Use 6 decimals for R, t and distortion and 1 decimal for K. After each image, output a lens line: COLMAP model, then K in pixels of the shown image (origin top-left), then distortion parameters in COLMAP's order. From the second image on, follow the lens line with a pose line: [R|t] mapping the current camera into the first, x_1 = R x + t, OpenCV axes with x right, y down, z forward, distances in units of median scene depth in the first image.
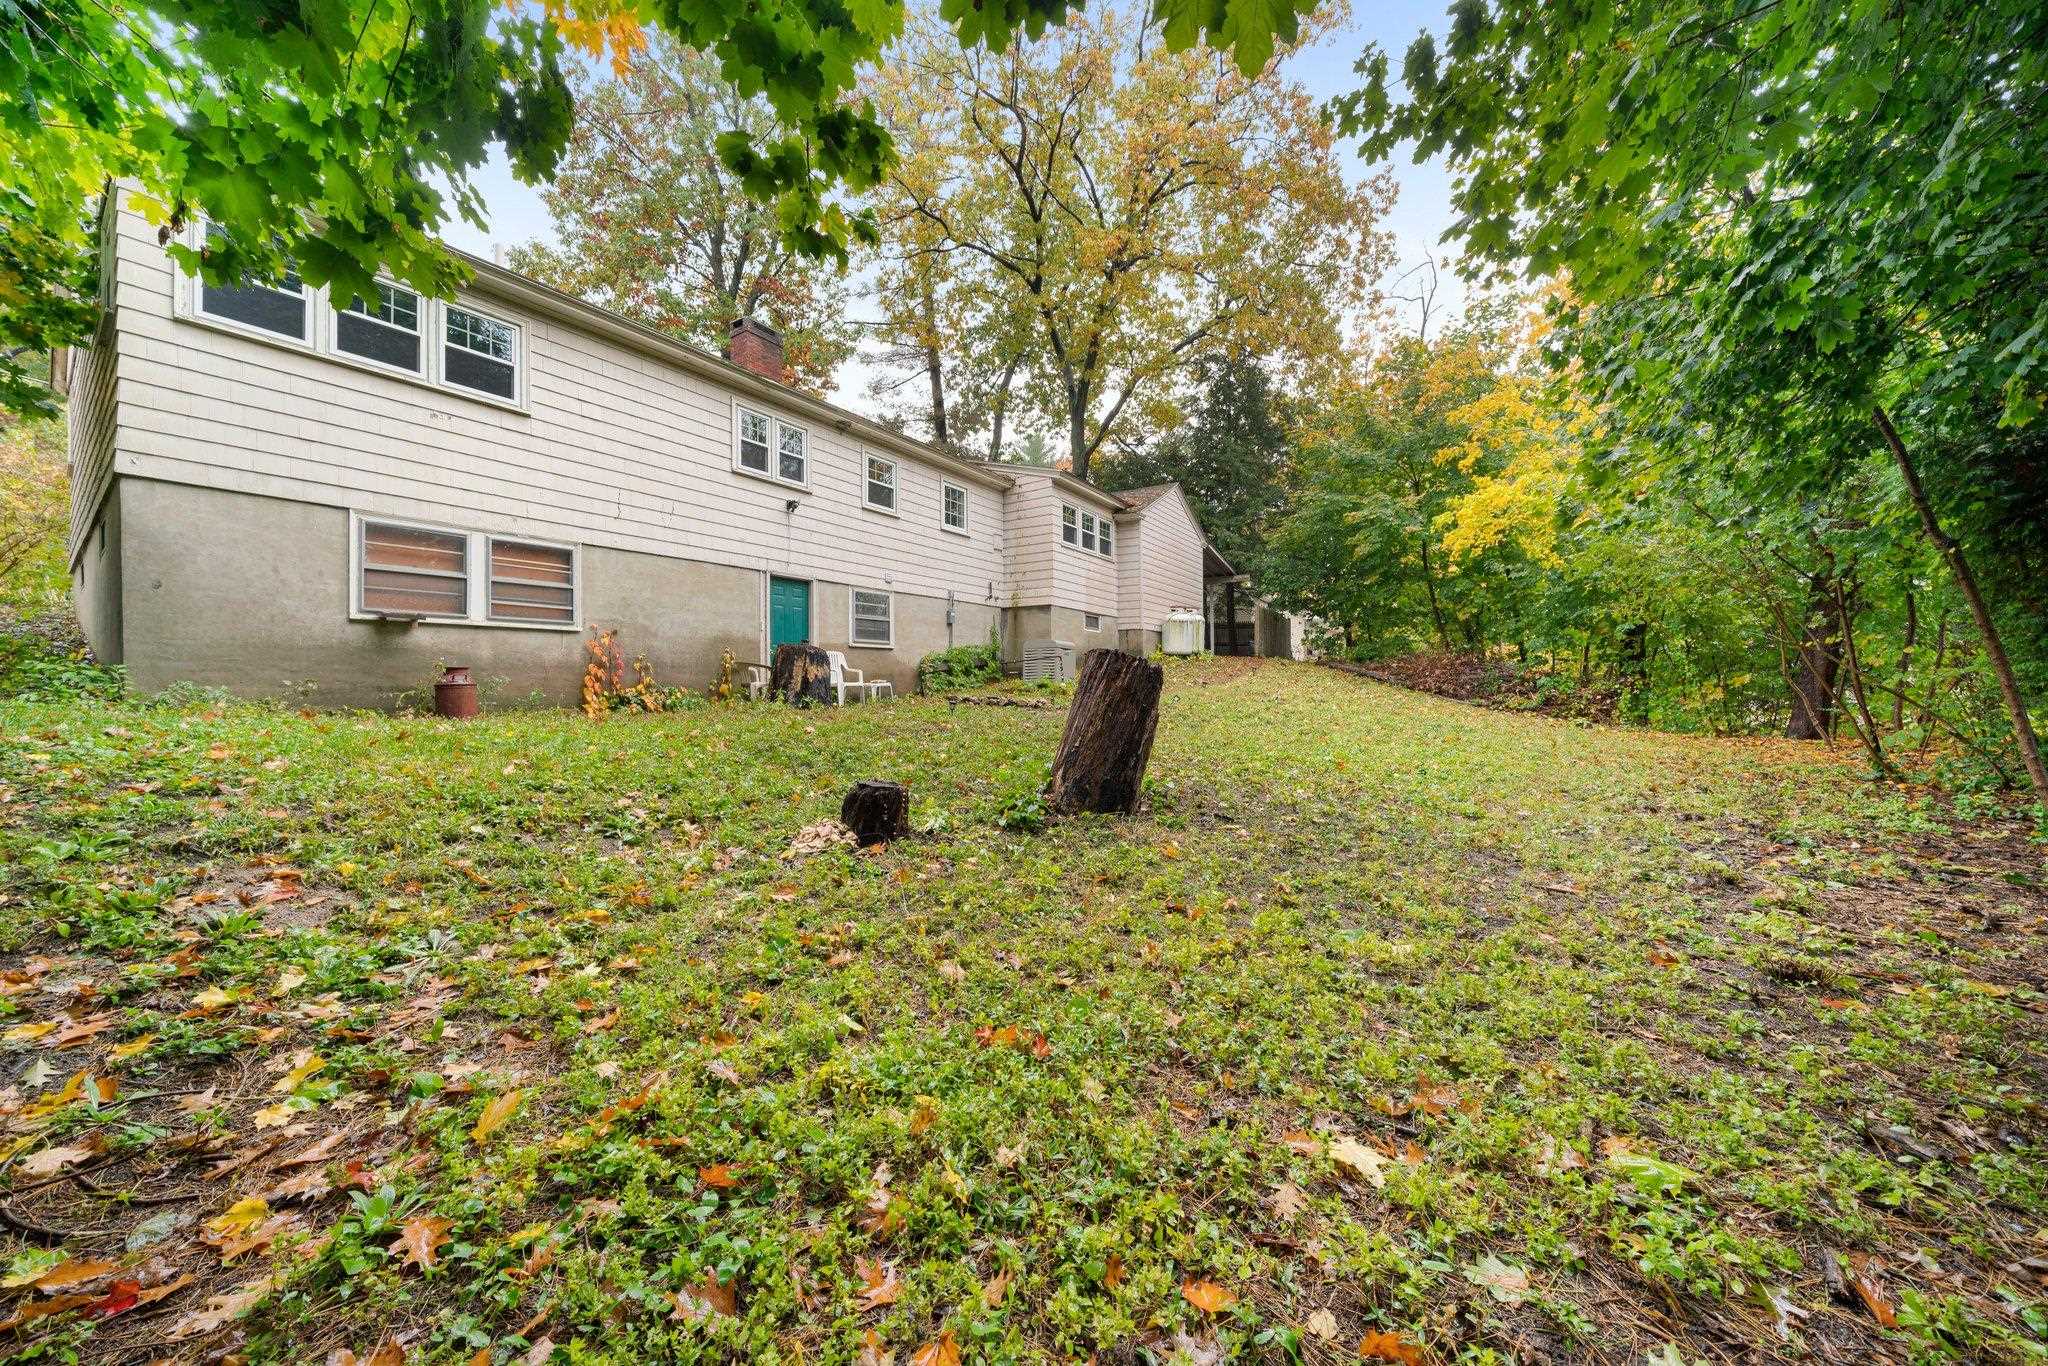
lens RADIAL K [[713.4, 0, 1023.8], [0, 713.4, 689.6], [0, 0, 1]] dist [-0.001265, -0.000003]
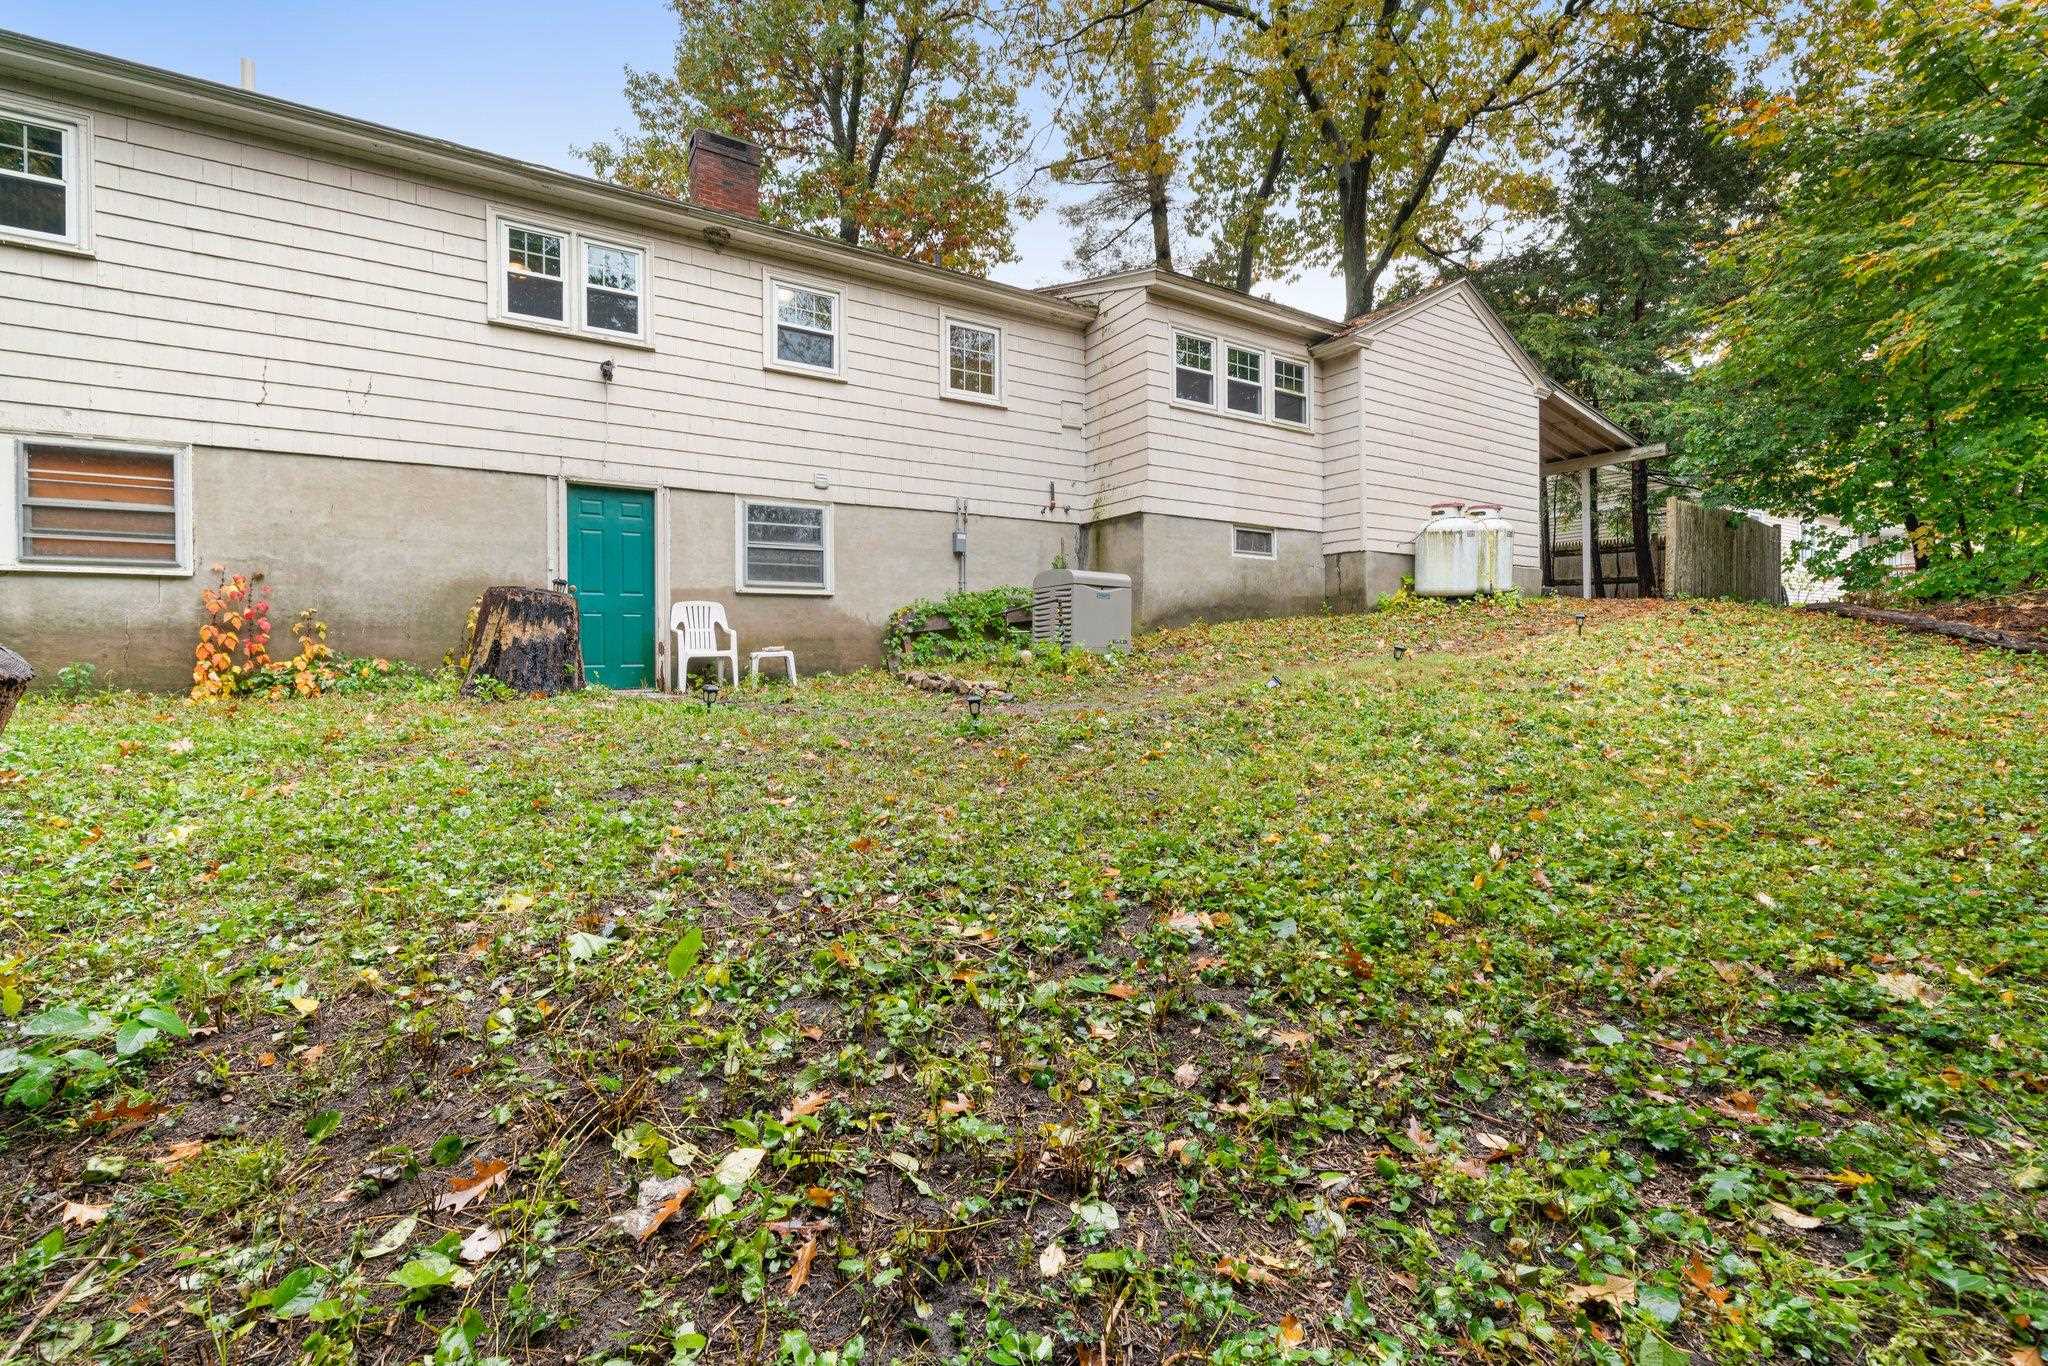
lens RADIAL K [[837.8, 0, 1024.2], [0, 837.8, 663.4], [0, 0, 1]] dist [-0.002688, 0.000583]
pose [[0.901590, 0.004588, -0.432567, 0.250787], [-0.001427, 0.999970, 0.007630, -0.004167], [0.432589, -0.006262, 0.901570, 0.375915]]
